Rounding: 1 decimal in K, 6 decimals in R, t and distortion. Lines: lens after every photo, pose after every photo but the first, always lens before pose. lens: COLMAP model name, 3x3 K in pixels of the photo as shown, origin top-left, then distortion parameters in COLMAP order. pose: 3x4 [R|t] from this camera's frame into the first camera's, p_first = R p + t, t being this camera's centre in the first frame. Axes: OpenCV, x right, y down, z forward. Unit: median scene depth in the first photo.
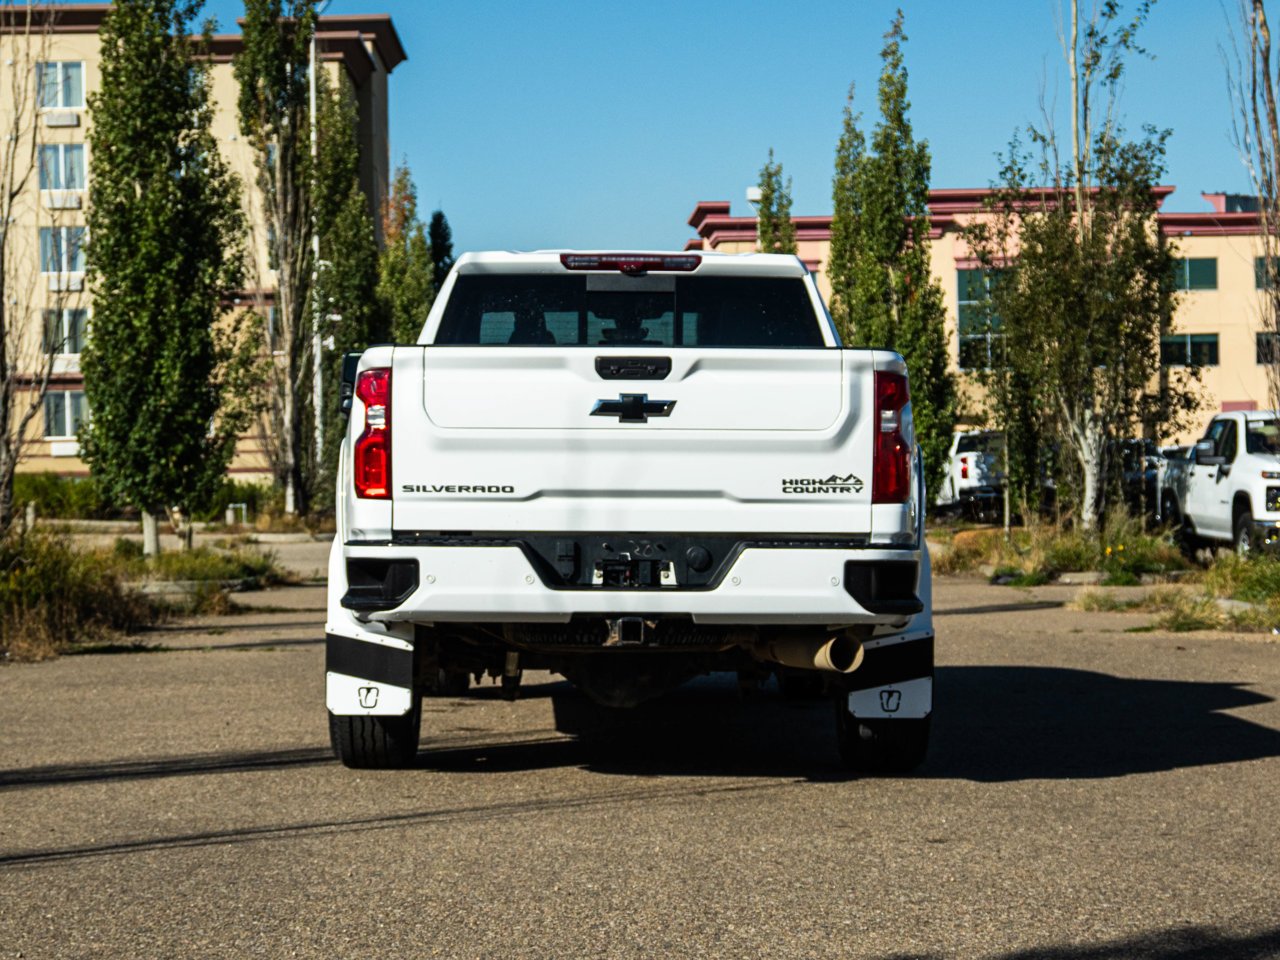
lens RADIAL K [[2984.1, 0, 630.4], [0, 2984.1, 481.5], [0, 0, 1]] dist [-0.024366, 0.000000]
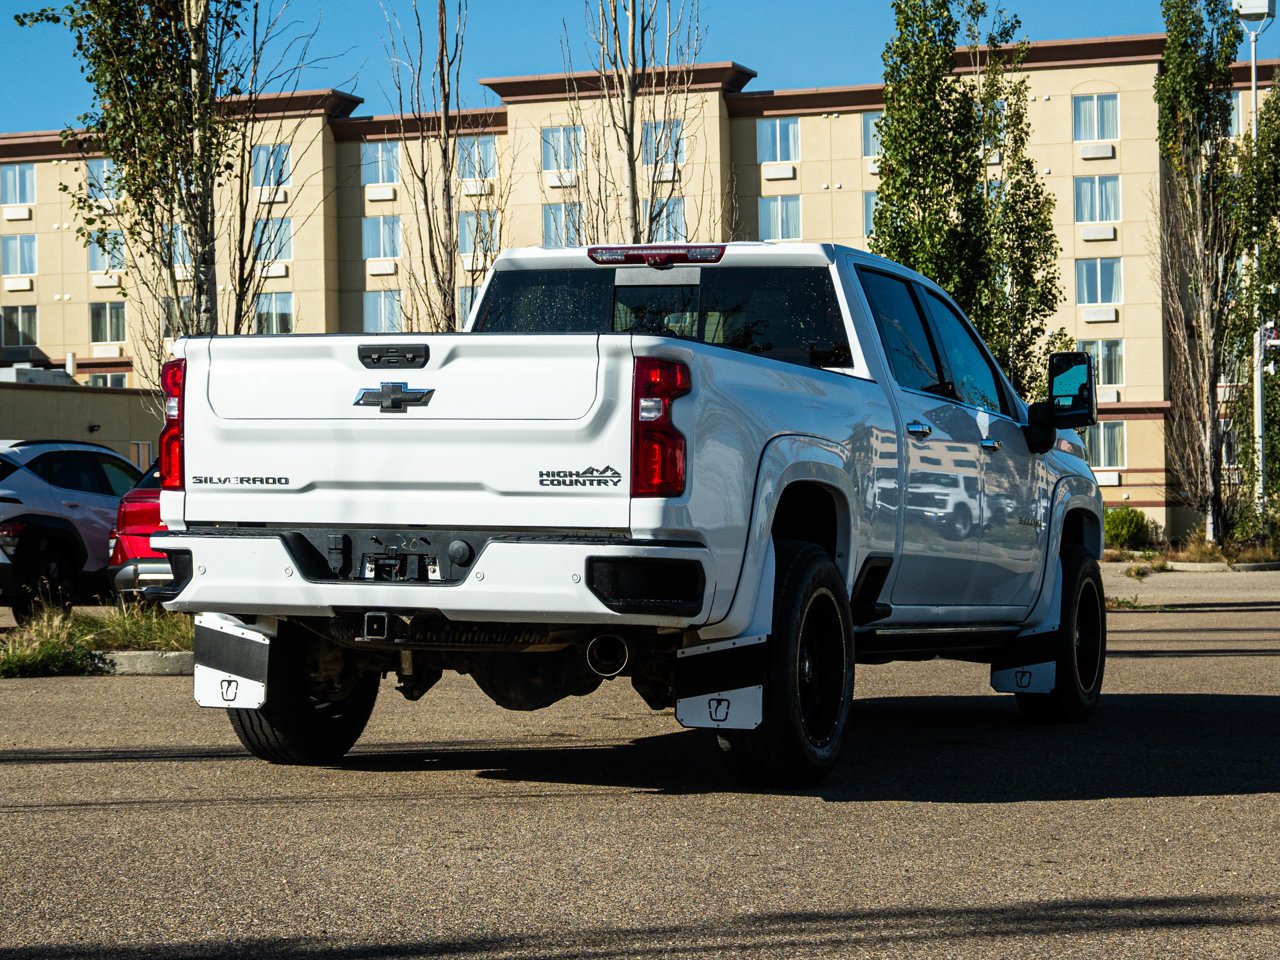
lens RADIAL K [[2984.1, 0, 640.7], [0, 2984.1, 481.8], [0, 0, 1]] dist [-0.024366, 0.000000]
pose [[0.931881, 0.002842, -0.362752, 0.356104], [-0.006881, 0.999928, -0.009844, 0.009855], [0.362698, 0.011670, 0.931834, 0.100381]]
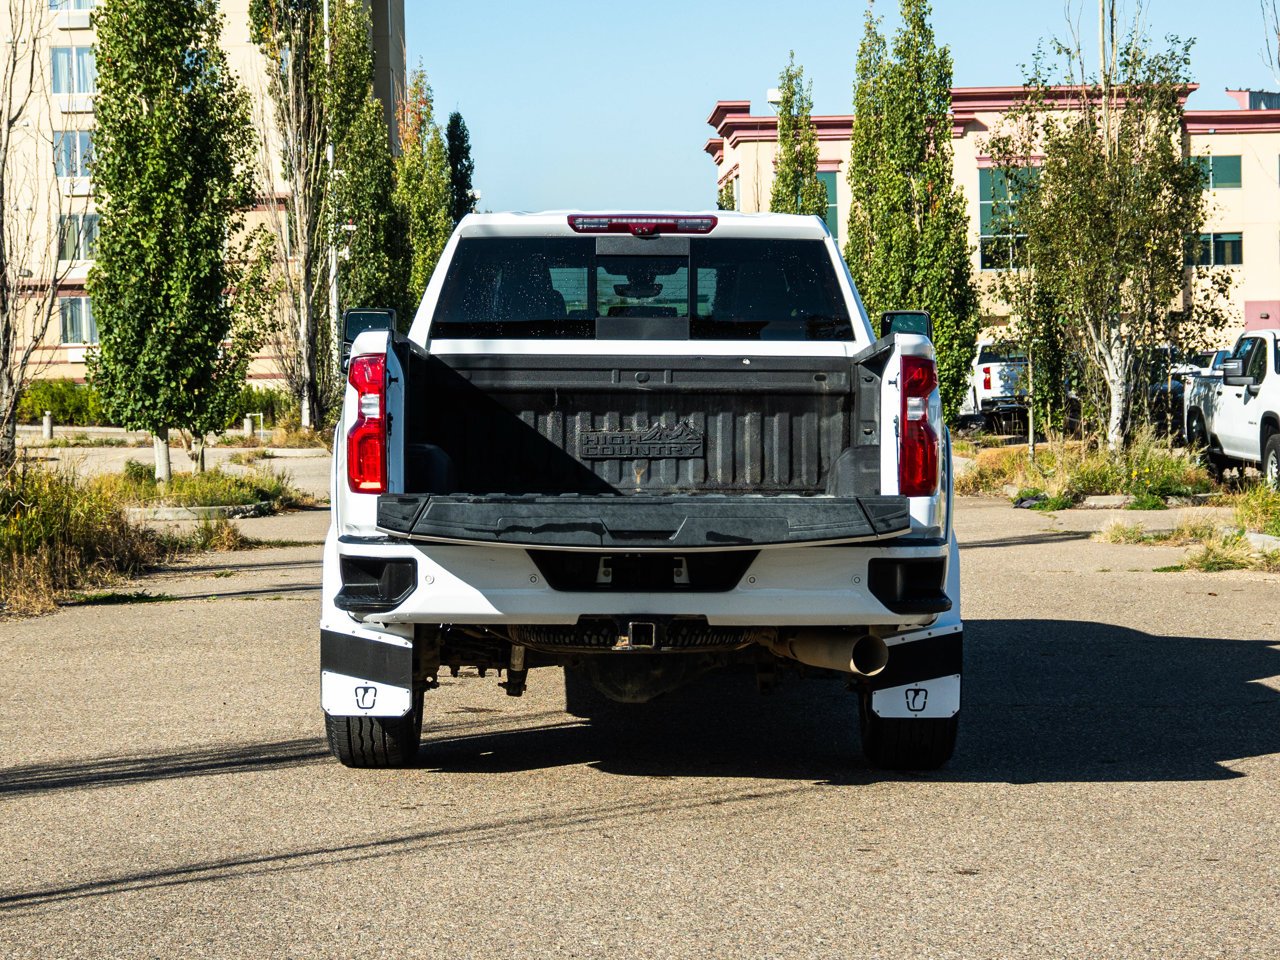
lens RADIAL K [[2984.1, 0, 655.2], [0, 2984.1, 526.6], [0, 0, 1]] dist [-0.024366, 0.000000]
pose [[0.999993, -0.003603, 0.001195, 0.002820], [0.003540, 0.998783, 0.049184, -0.024786], [-0.001371, -0.049179, 0.998789, 0.049321]]
